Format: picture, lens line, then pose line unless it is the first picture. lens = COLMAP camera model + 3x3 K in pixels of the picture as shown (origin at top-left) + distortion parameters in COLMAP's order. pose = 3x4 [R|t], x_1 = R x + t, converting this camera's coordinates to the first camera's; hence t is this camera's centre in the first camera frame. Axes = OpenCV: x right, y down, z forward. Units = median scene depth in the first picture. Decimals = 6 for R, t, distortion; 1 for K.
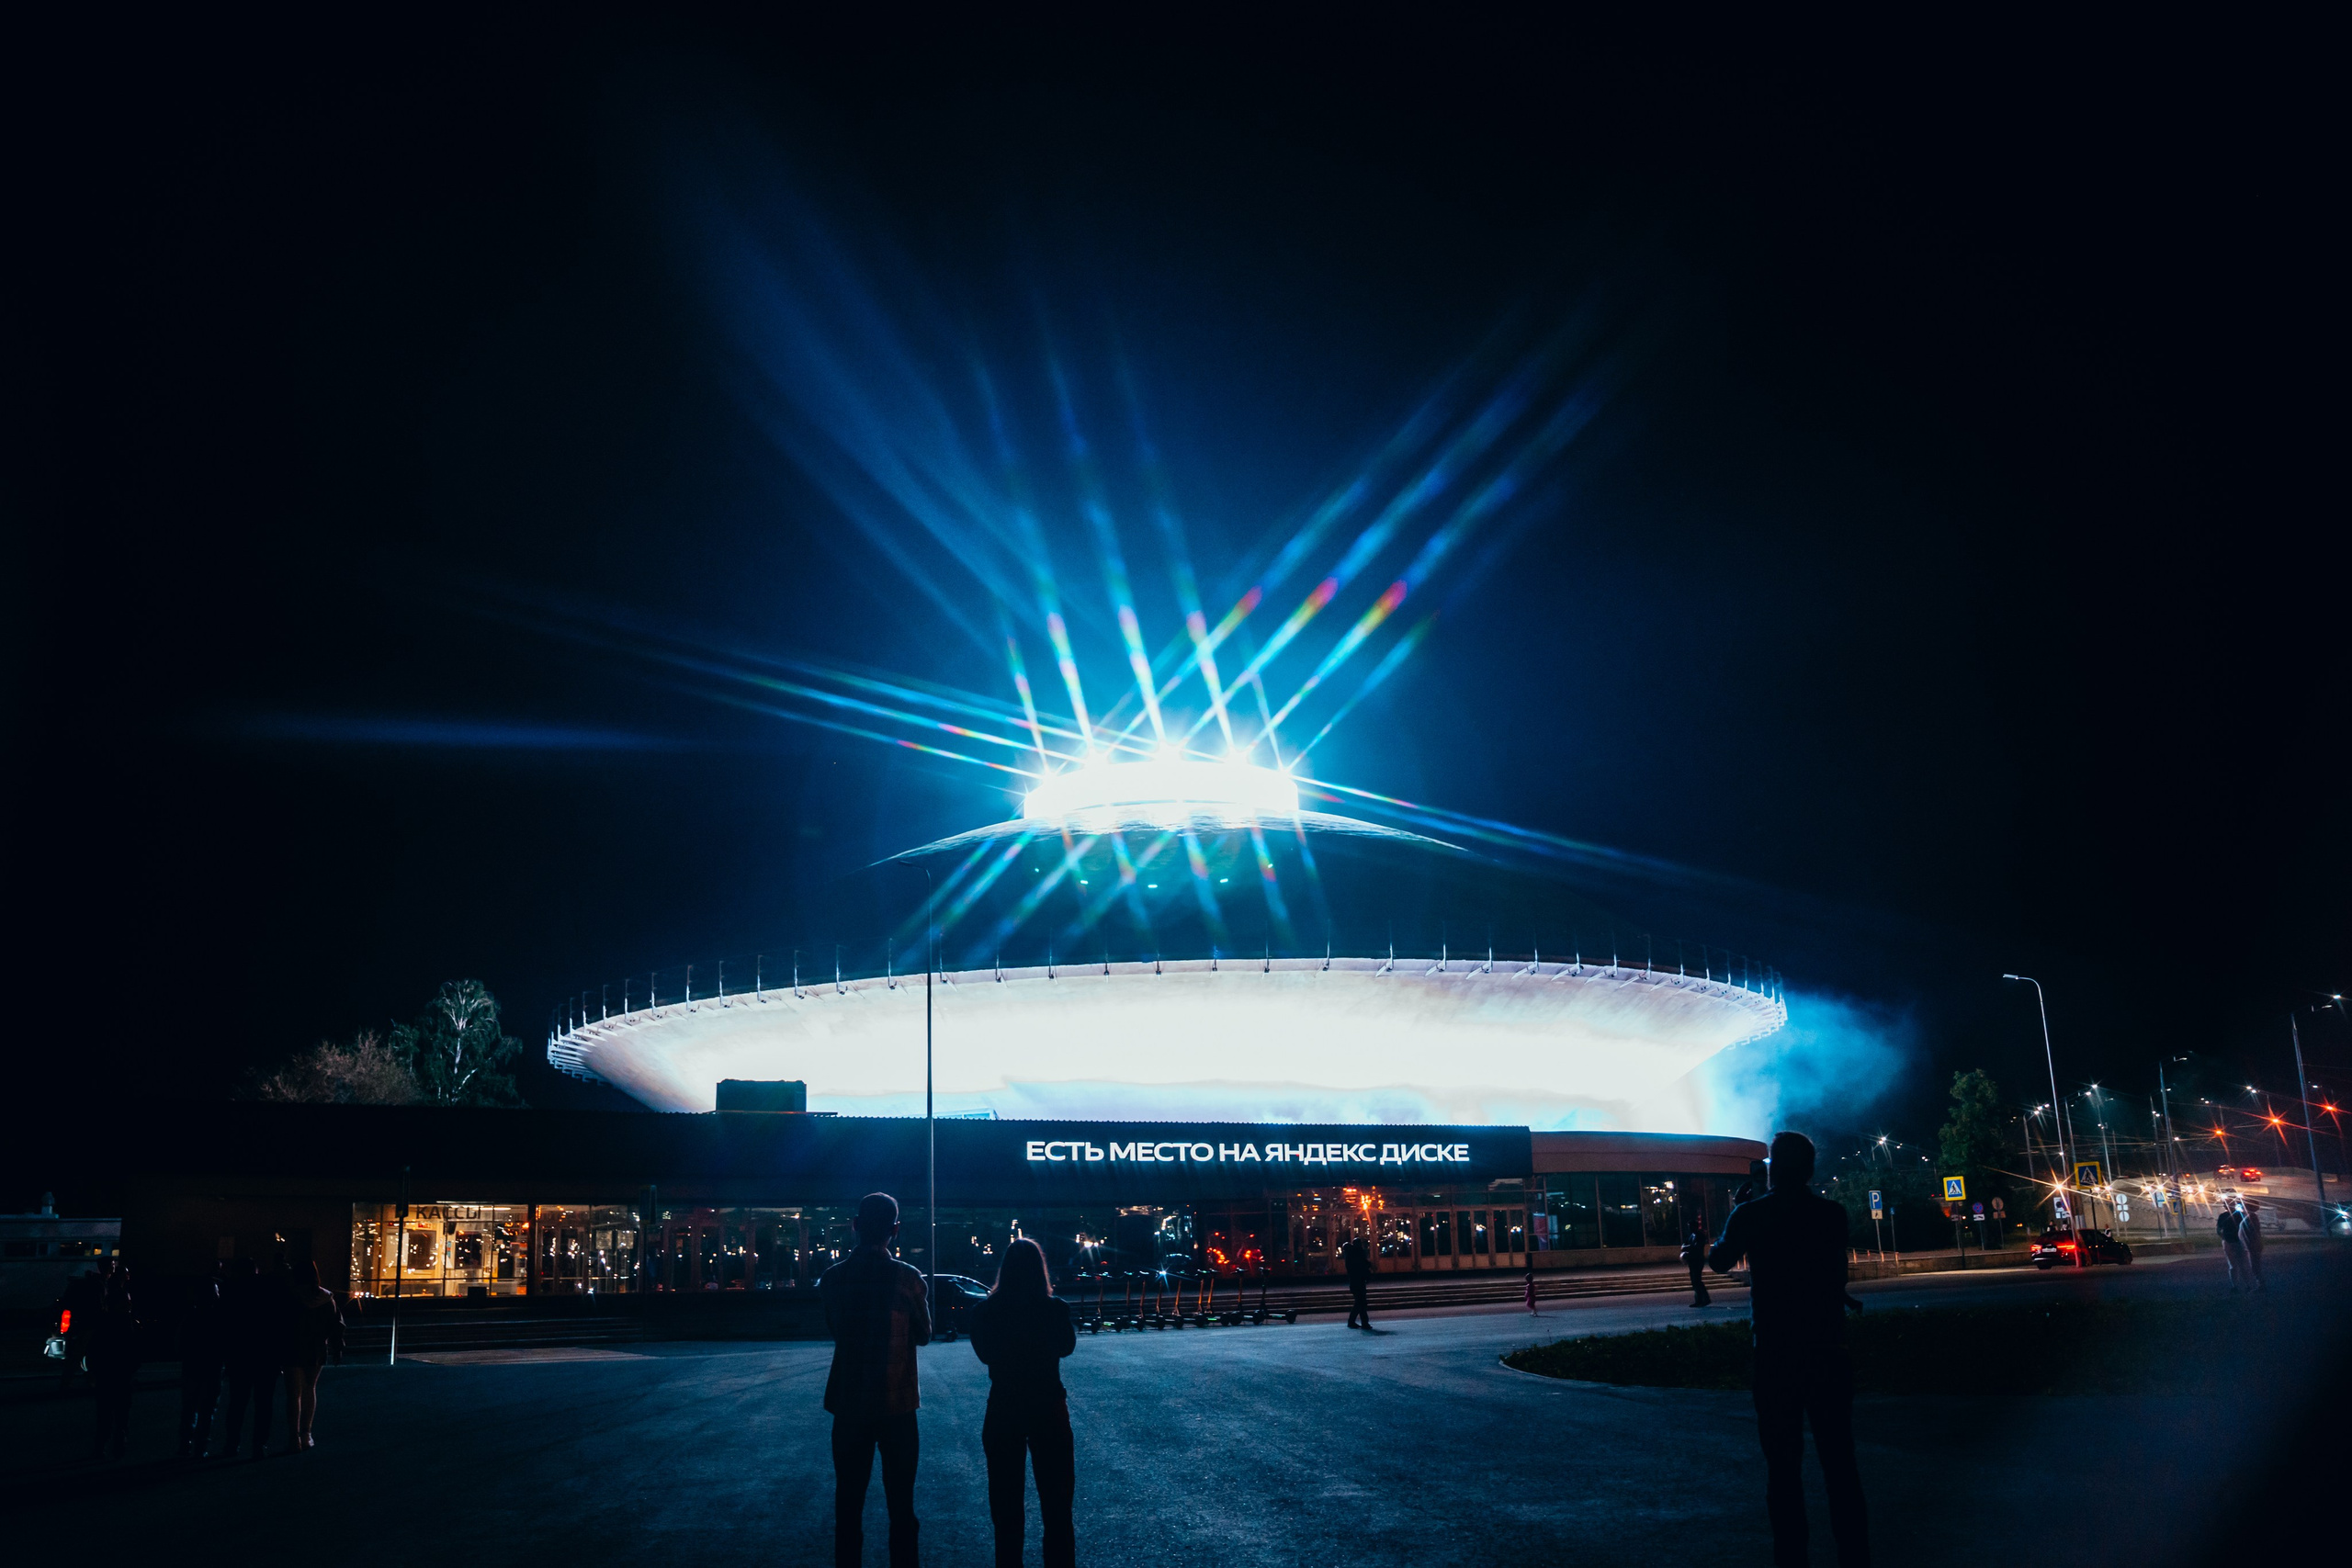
lens RADIAL K [[1896.5, 0, 1161.7], [0, 1896.5, 786.6], [0, 0, 1]] dist [-0.076033, 0.041979]
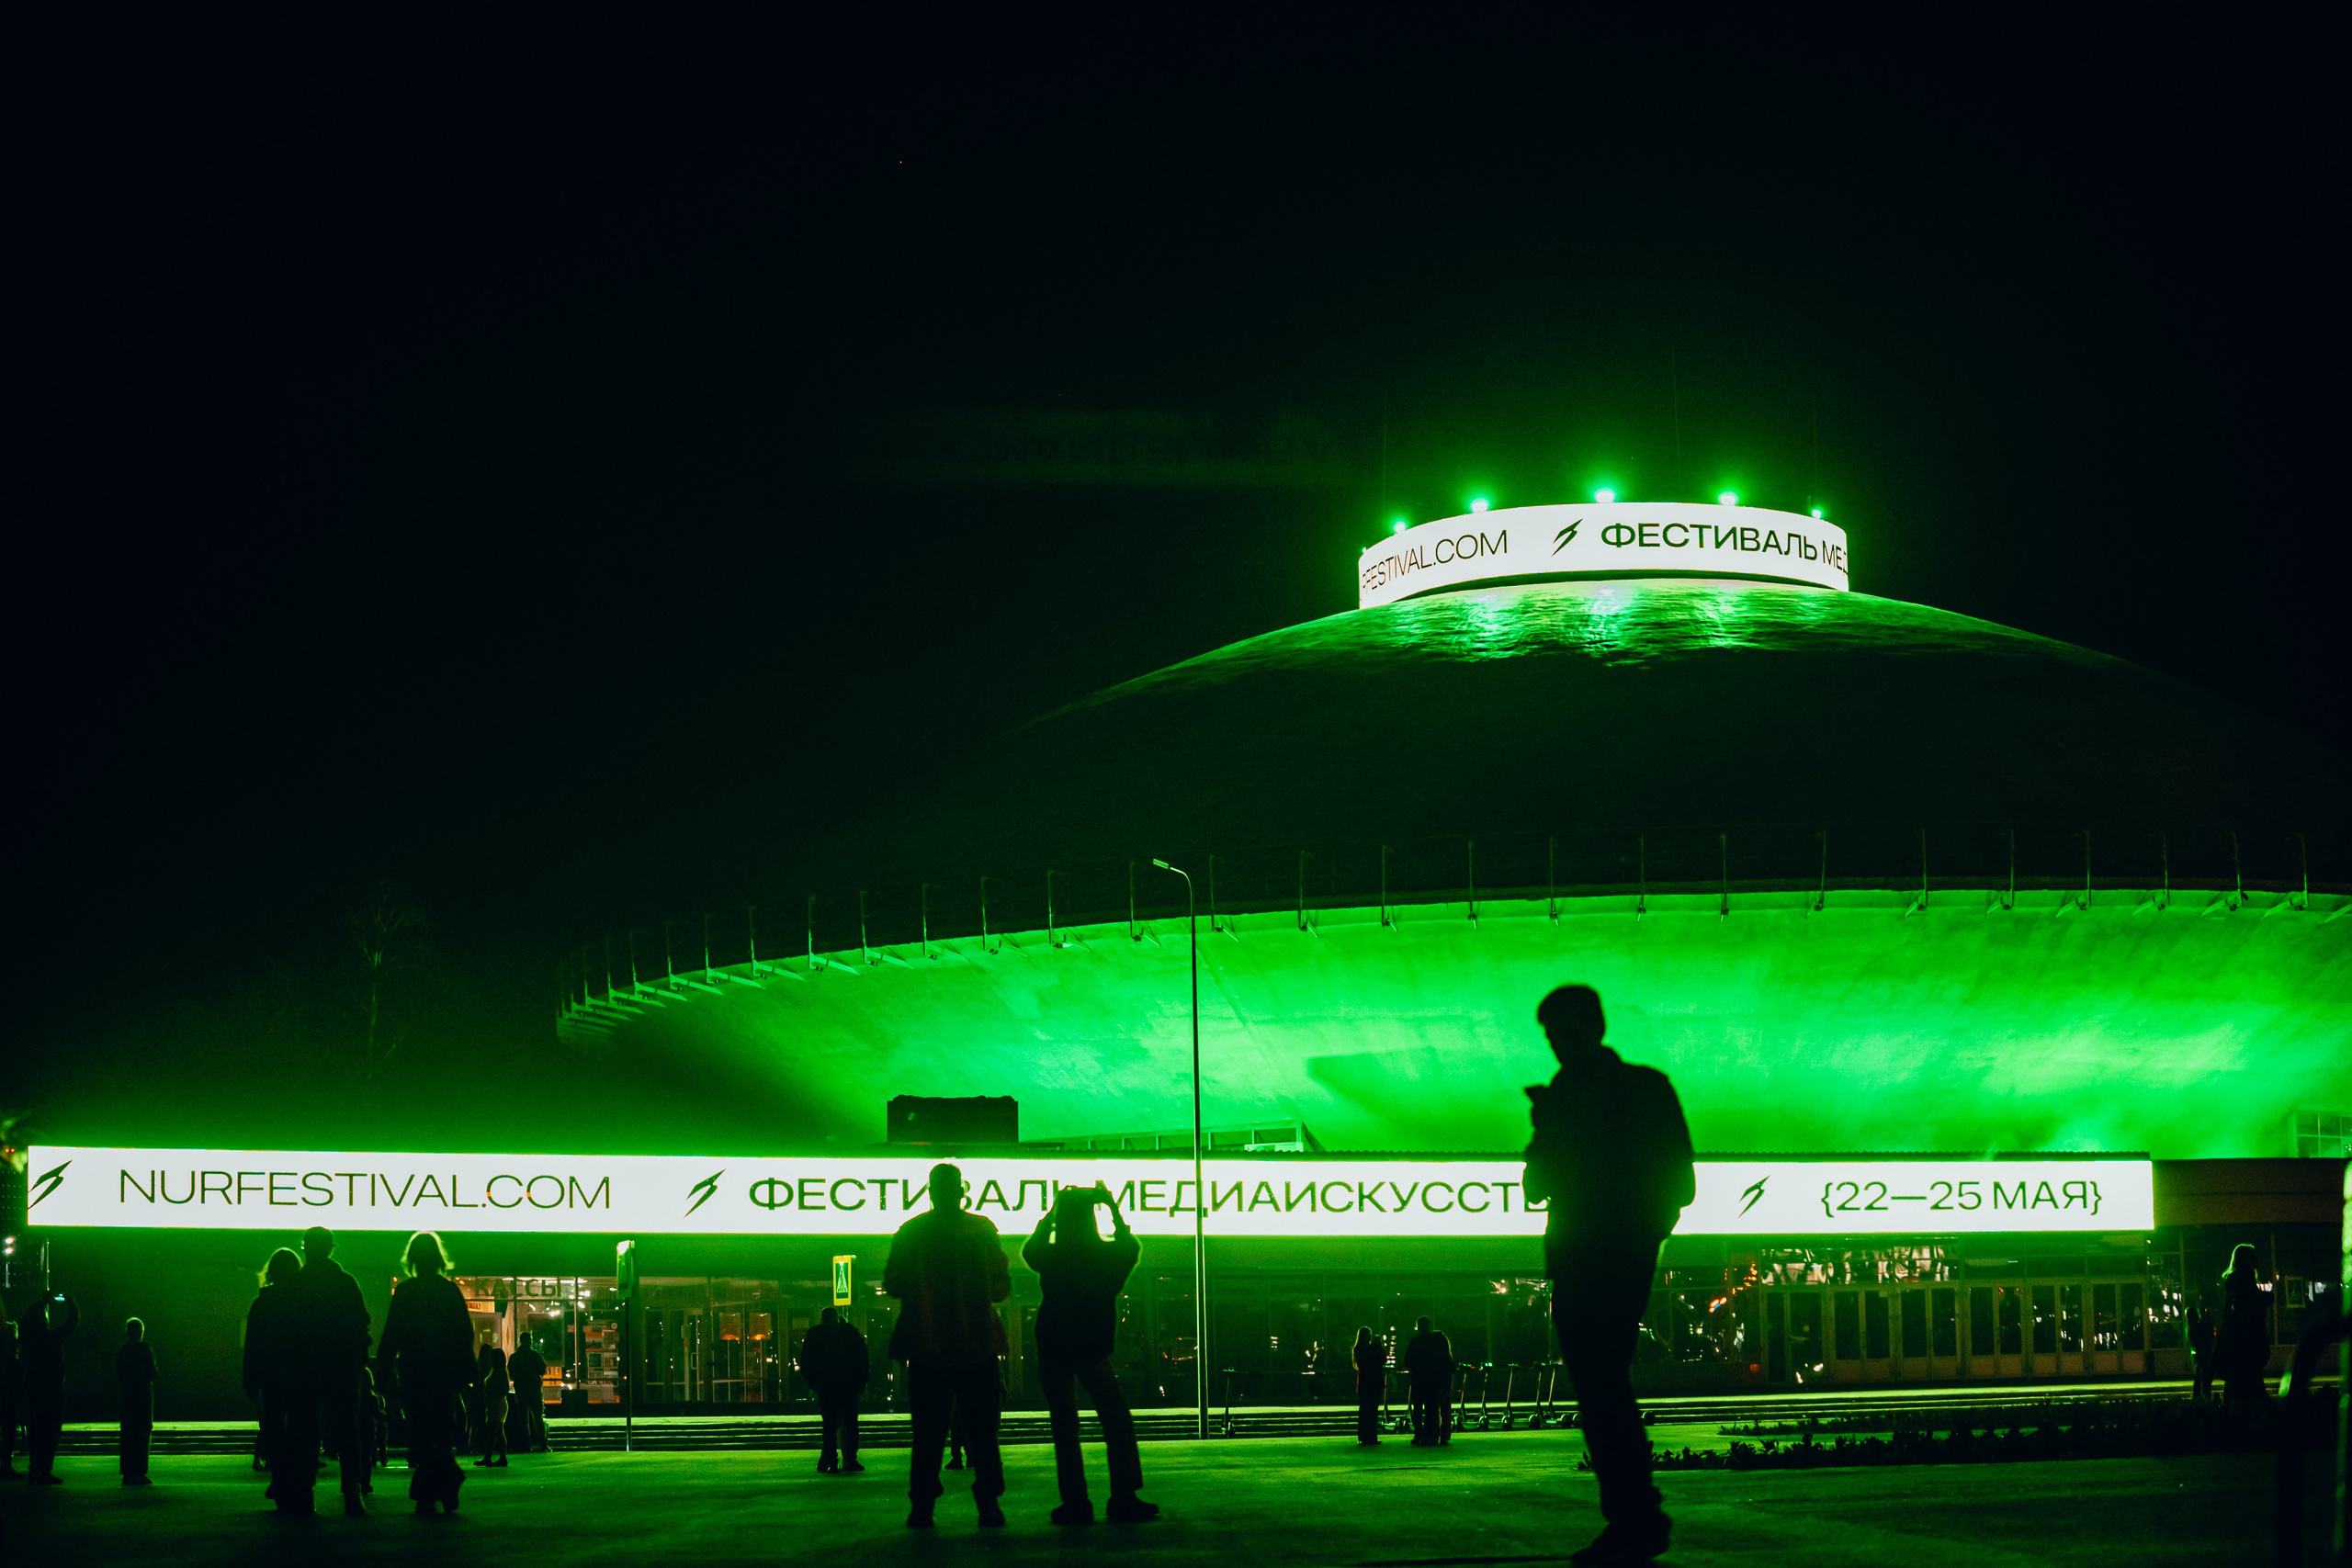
lens RADIAL K [[4705.3, 0, 1173.1], [0, 4705.3, 791.6], [0, 0, 1]] dist [-0.230548, 0.000000]
pose [[0.992090, -0.007597, -0.125295, 0.065568], [0.022281, 0.992974, 0.116217, -0.121679], [0.123532, -0.118090, 0.985289, -0.529340]]
